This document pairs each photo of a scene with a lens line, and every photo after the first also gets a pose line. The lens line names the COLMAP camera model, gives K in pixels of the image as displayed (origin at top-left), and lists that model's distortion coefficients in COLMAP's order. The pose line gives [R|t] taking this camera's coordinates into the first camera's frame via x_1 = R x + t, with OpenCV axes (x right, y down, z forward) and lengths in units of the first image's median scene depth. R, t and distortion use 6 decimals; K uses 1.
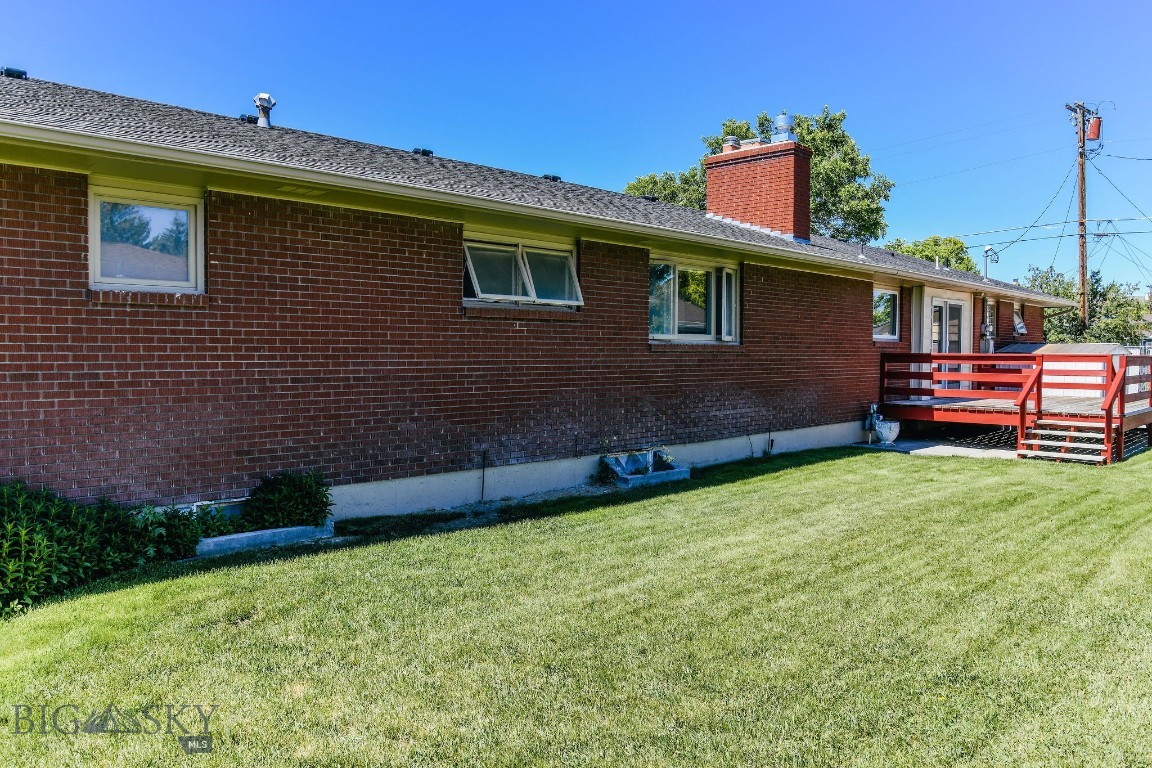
lens RADIAL K [[842.9, 0, 576.0], [0, 842.9, 384.0], [0, 0, 1]] dist [-0.062405, 0.002238]
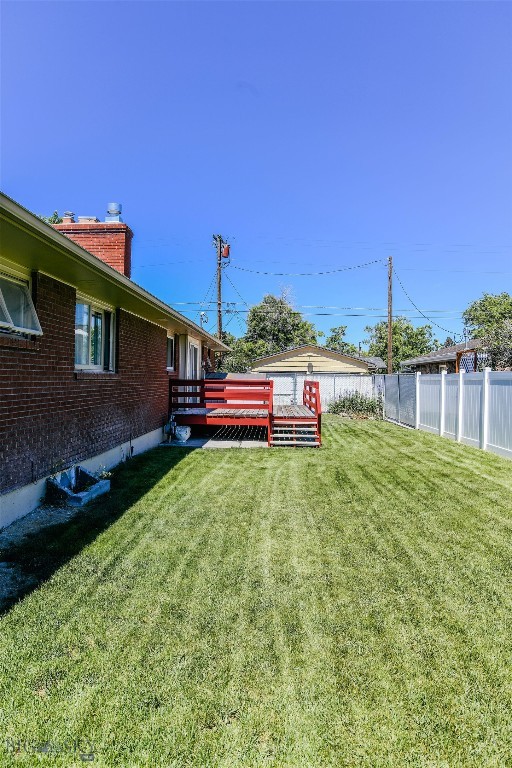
lens RADIAL K [[531.8, 0, 255.4], [0, 531.8, 375.8], [0, 0, 1]] dist [-0.067098, 0.001943]
pose [[0.747895, 0.007404, 0.663776, -0.156302], [0.018852, 0.999298, -0.032388, -0.012504], [-0.663550, 0.036736, 0.747230, 0.244188]]
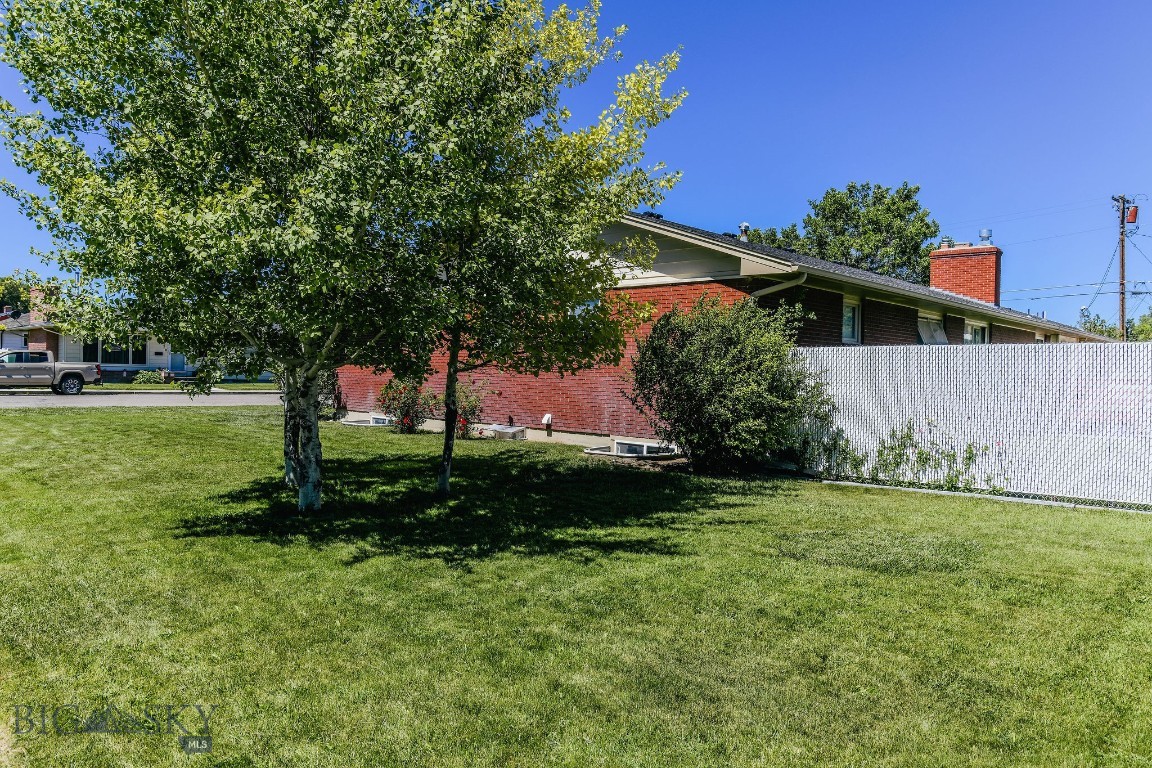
lens RADIAL K [[797.6, 0, 576.0], [0, 797.6, 384.0], [0, 0, 1]] dist [-0.067098, 0.001943]
pose [[0.999828, 0.018349, -0.002520, -0.594032], [-0.018403, 0.999559, -0.023298, 0.032716], [0.002091, 0.023340, 0.999725, -0.570354]]
